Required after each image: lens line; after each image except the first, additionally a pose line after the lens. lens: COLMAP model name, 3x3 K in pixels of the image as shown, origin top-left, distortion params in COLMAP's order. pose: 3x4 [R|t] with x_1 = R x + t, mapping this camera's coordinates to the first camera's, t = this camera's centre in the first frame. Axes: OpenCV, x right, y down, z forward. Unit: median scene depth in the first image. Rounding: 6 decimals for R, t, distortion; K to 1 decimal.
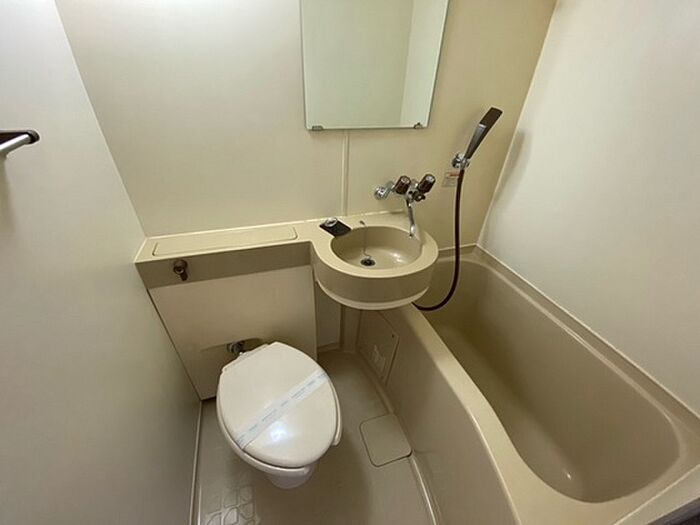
lens RADIAL K [[282.2, 0, 350.5], [0, 282.2, 262.8], [0, 0, 1]] dist [0.014888, -0.017895]
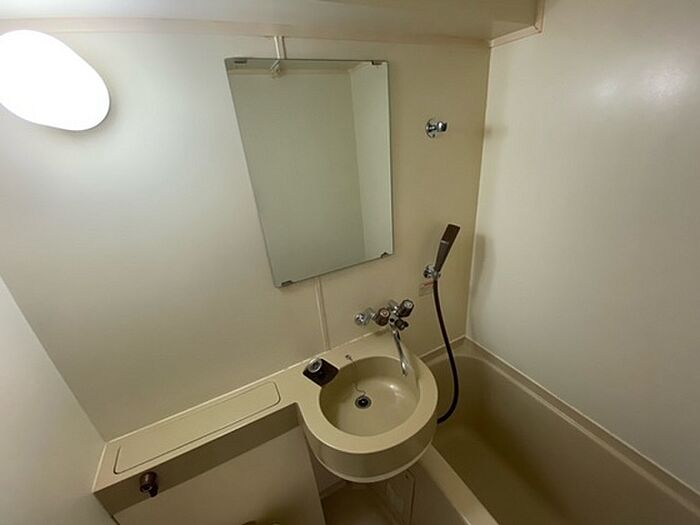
lens RADIAL K [[282.2, 0, 350.5], [0, 282.2, 262.8], [0, 0, 1]] dist [0.014888, -0.017895]
pose [[0.980449, -0.176026, 0.087941, 0.021298], [0.190531, 0.960929, -0.200784, -0.255789], [-0.049162, 0.213614, 0.975680, 0.018473]]
